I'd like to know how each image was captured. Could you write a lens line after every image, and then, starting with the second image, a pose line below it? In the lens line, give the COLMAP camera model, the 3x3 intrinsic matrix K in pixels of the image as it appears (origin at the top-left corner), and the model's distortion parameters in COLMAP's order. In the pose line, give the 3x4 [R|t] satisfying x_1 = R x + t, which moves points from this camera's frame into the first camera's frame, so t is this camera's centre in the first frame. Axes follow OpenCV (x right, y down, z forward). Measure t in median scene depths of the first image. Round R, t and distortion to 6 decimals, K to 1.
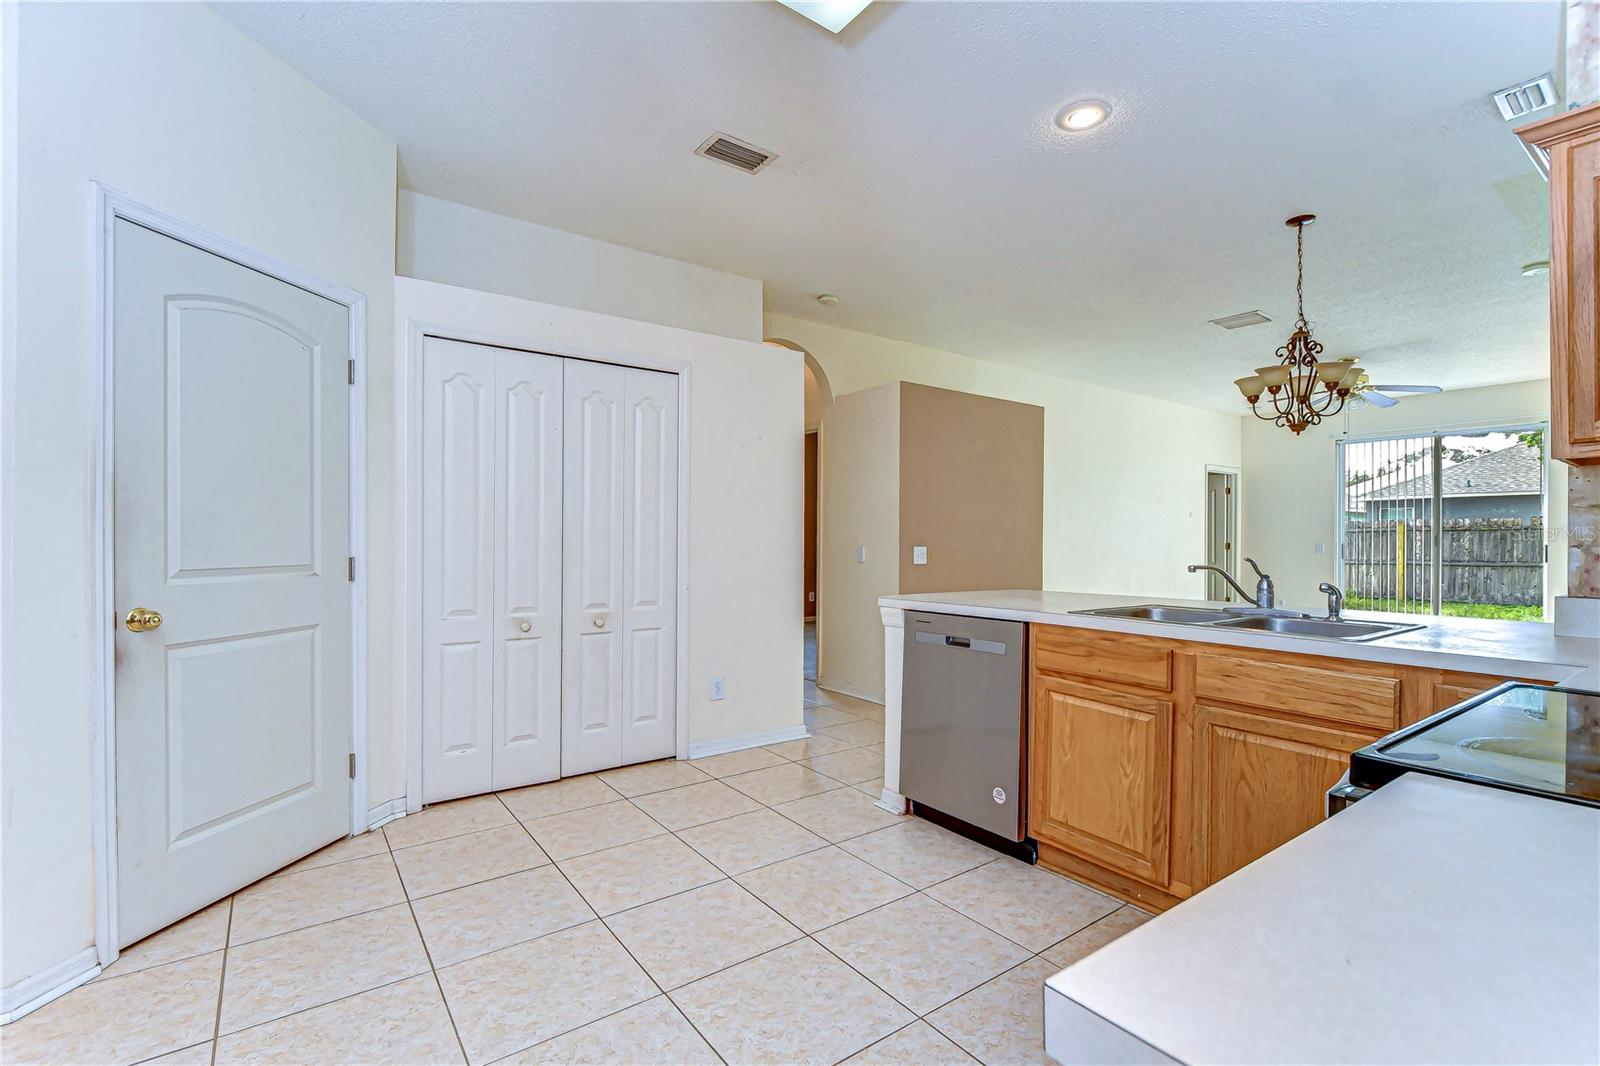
lens RADIAL K [[696.3, 0, 779.9], [0, 696.3, 538.3], [0, 0, 1]] dist [-0.000505, -0.005185]
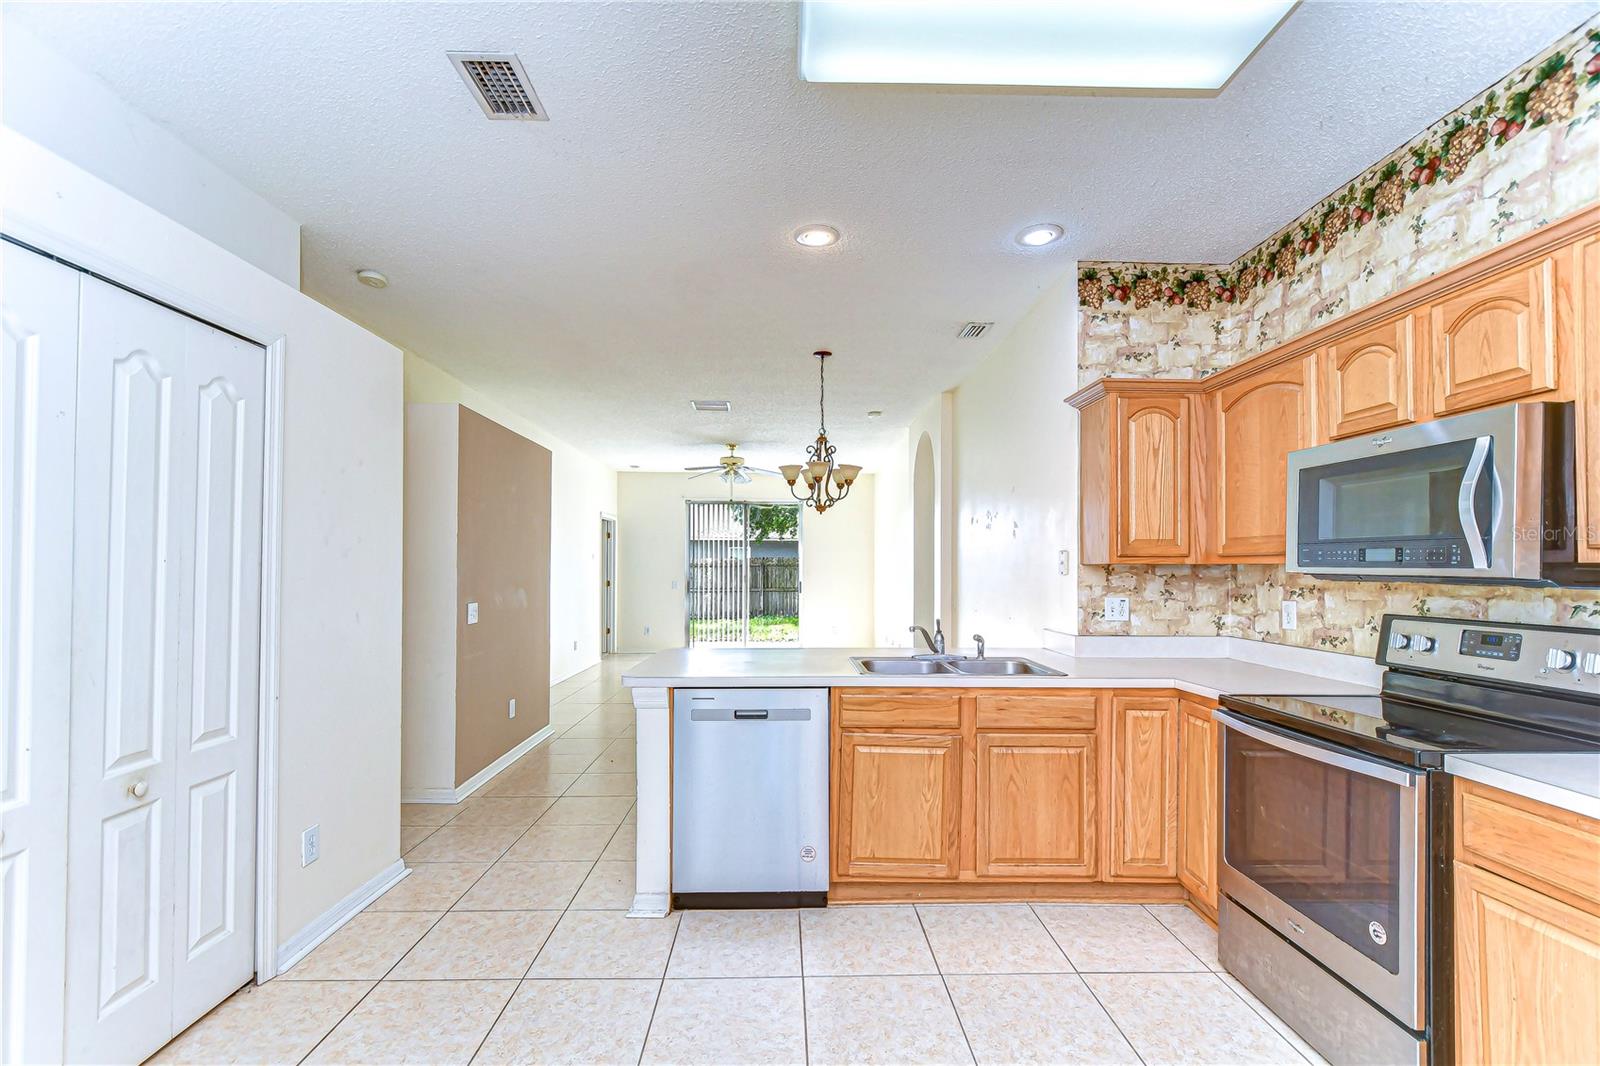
lens RADIAL K [[696.3, 0, 786.4], [0, 696.3, 561.5], [0, 0, 1]] dist [-0.000505, -0.005185]
pose [[0.573663, 0.007765, 0.819055, -0.617159], [-0.001646, 0.999964, -0.008327, -0.071530], [-0.819090, 0.003429, 0.573655, 0.448866]]
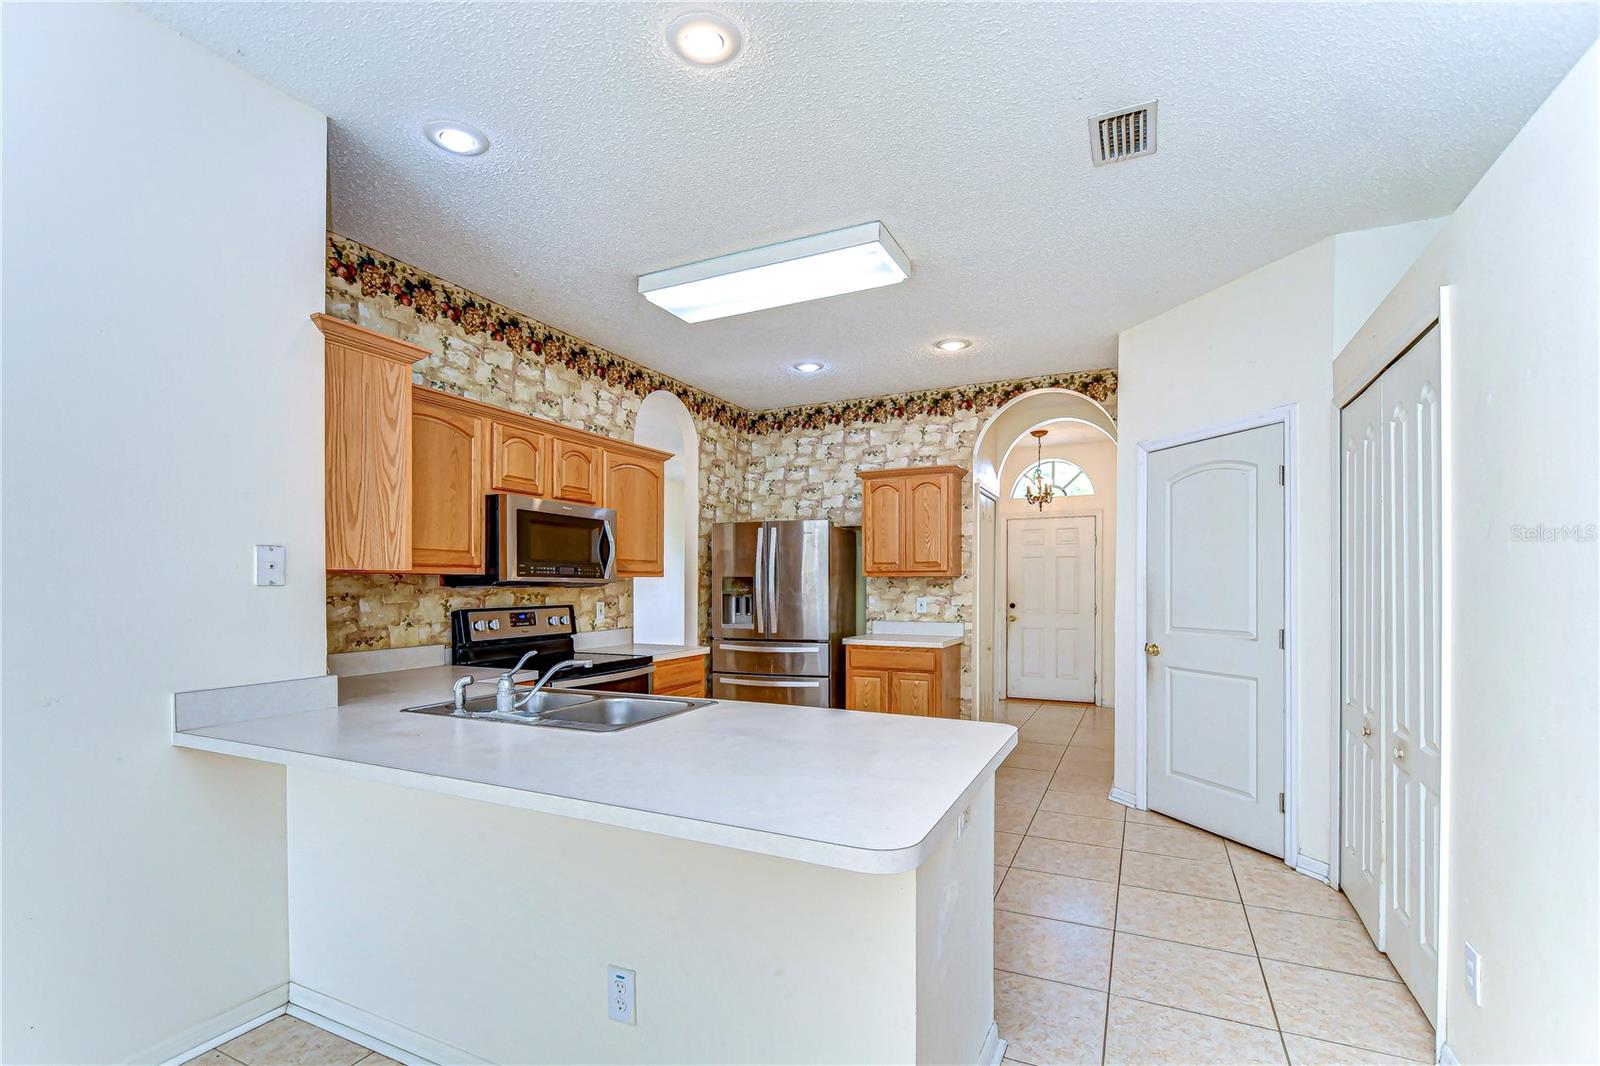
lens RADIAL K [[696.3, 0, 798.7], [0, 696.3, 578.3], [0, 0, 1]] dist [-0.000505, -0.005185]
pose [[-0.876135, -0.006222, -0.482026, 0.793384], [-0.002977, 0.999967, -0.007497, -0.061685], [0.482057, -0.005133, -0.876125, 1.935348]]
